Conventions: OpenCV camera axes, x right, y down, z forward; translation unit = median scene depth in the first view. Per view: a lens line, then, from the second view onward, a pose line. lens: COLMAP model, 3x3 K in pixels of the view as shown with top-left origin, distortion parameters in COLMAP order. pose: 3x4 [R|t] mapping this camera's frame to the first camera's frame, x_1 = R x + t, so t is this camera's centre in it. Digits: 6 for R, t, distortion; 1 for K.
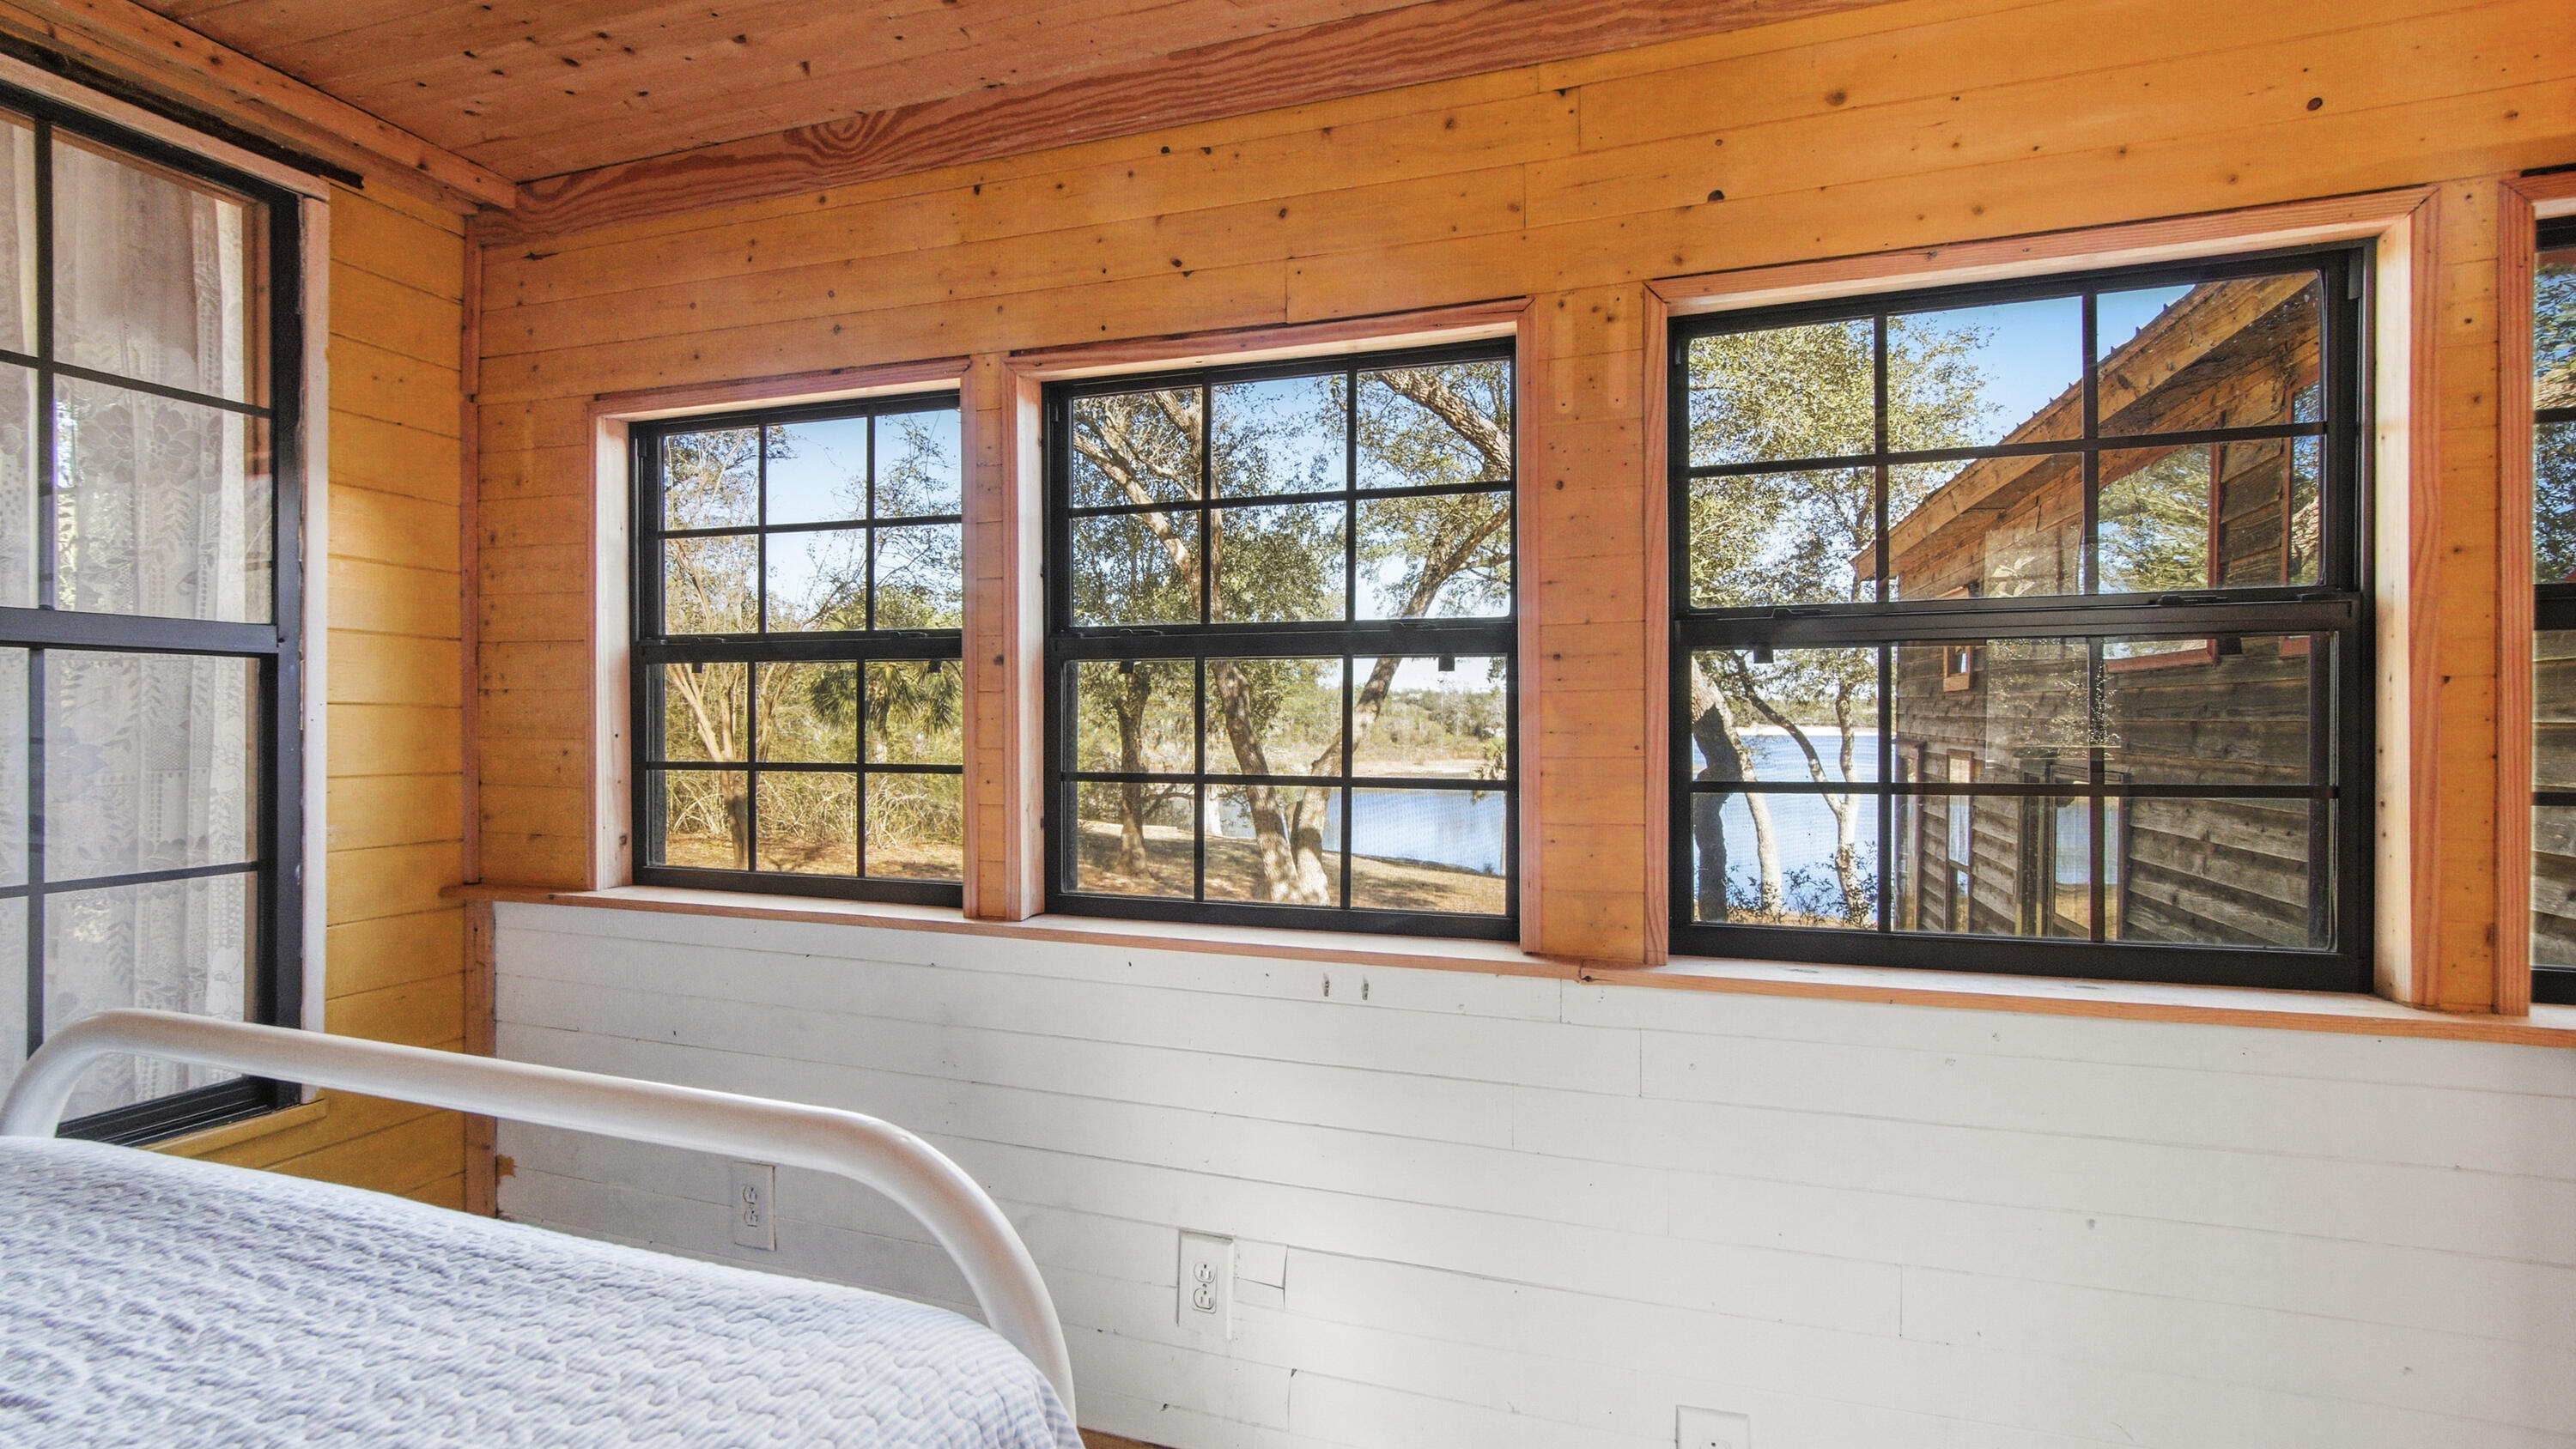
lens RADIAL K [[1166.9, 0, 1285.1], [0, 1166.9, 712.5], [0, 0, 1]] dist [-0.014814, 0.008598]
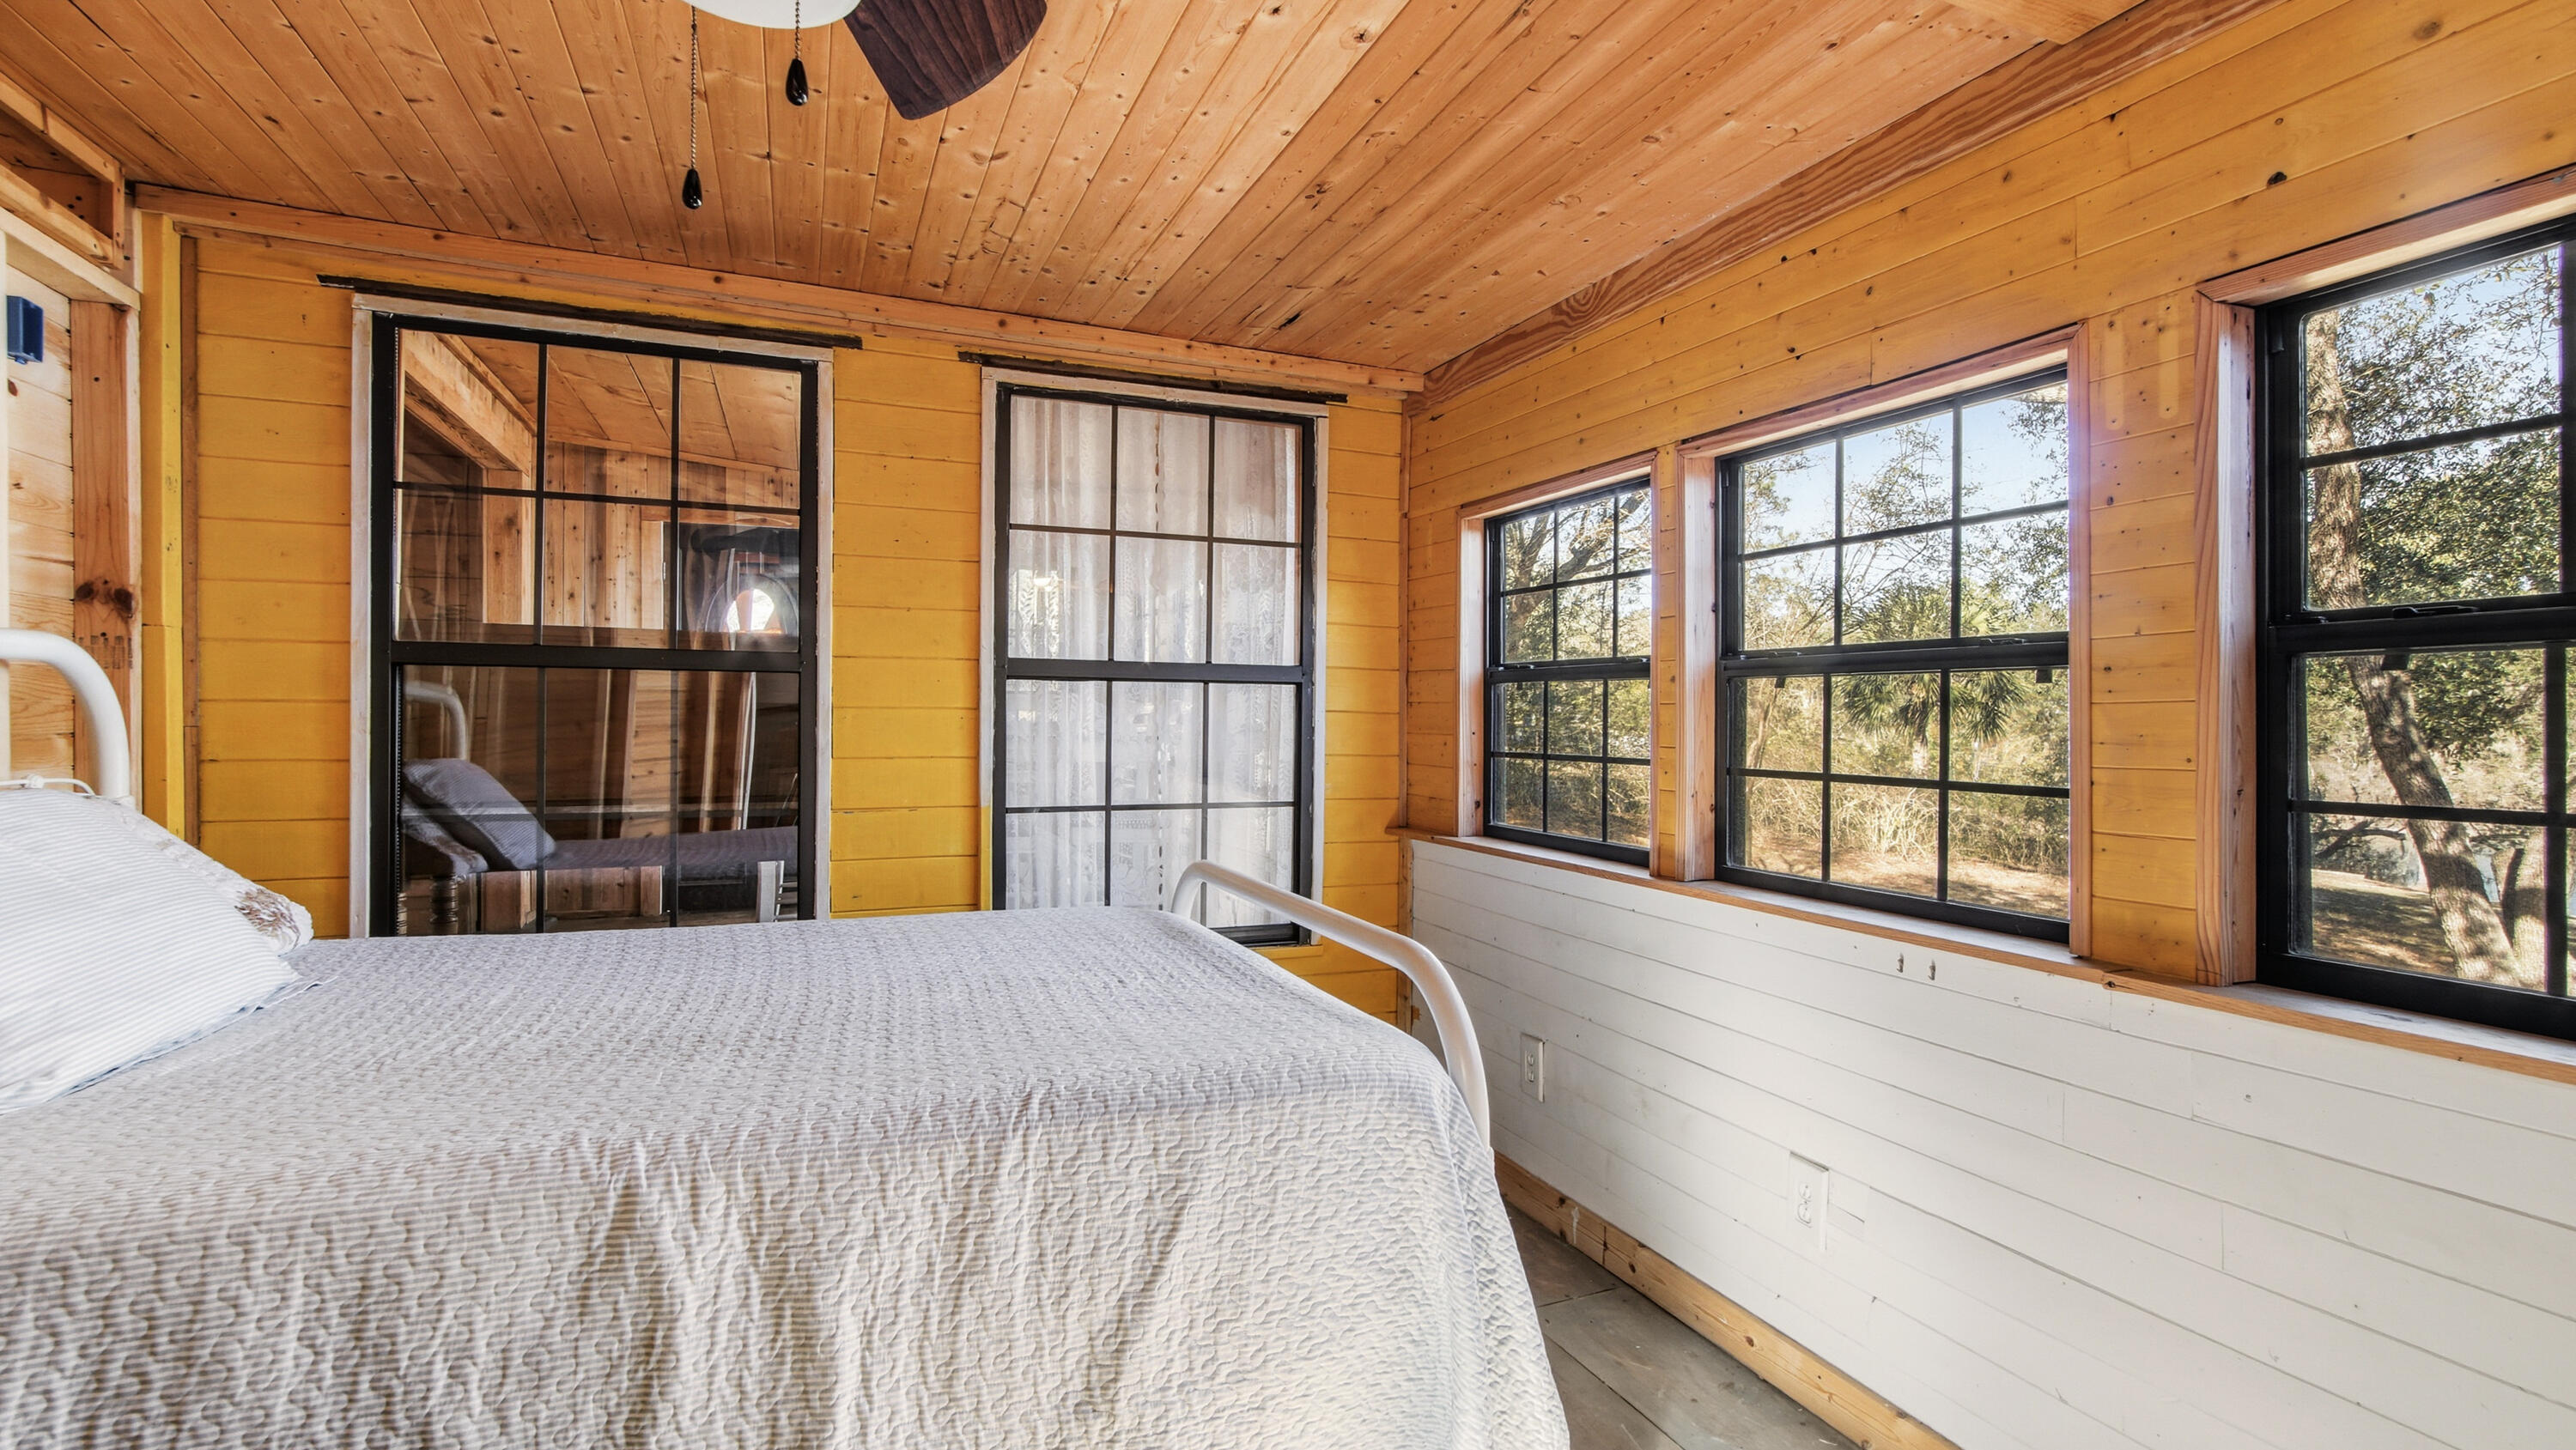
lens RADIAL K [[1186.3, 0, 1288.8], [0, 1186.3, 680.4], [0, 0, 1]] dist [-0.001805, 0.000153]
pose [[0.656545, -0.017057, -0.754094, 0.457360], [-0.005854, 0.999599, -0.027707, -0.004036], [0.754264, 0.022605, 0.656182, -0.186476]]
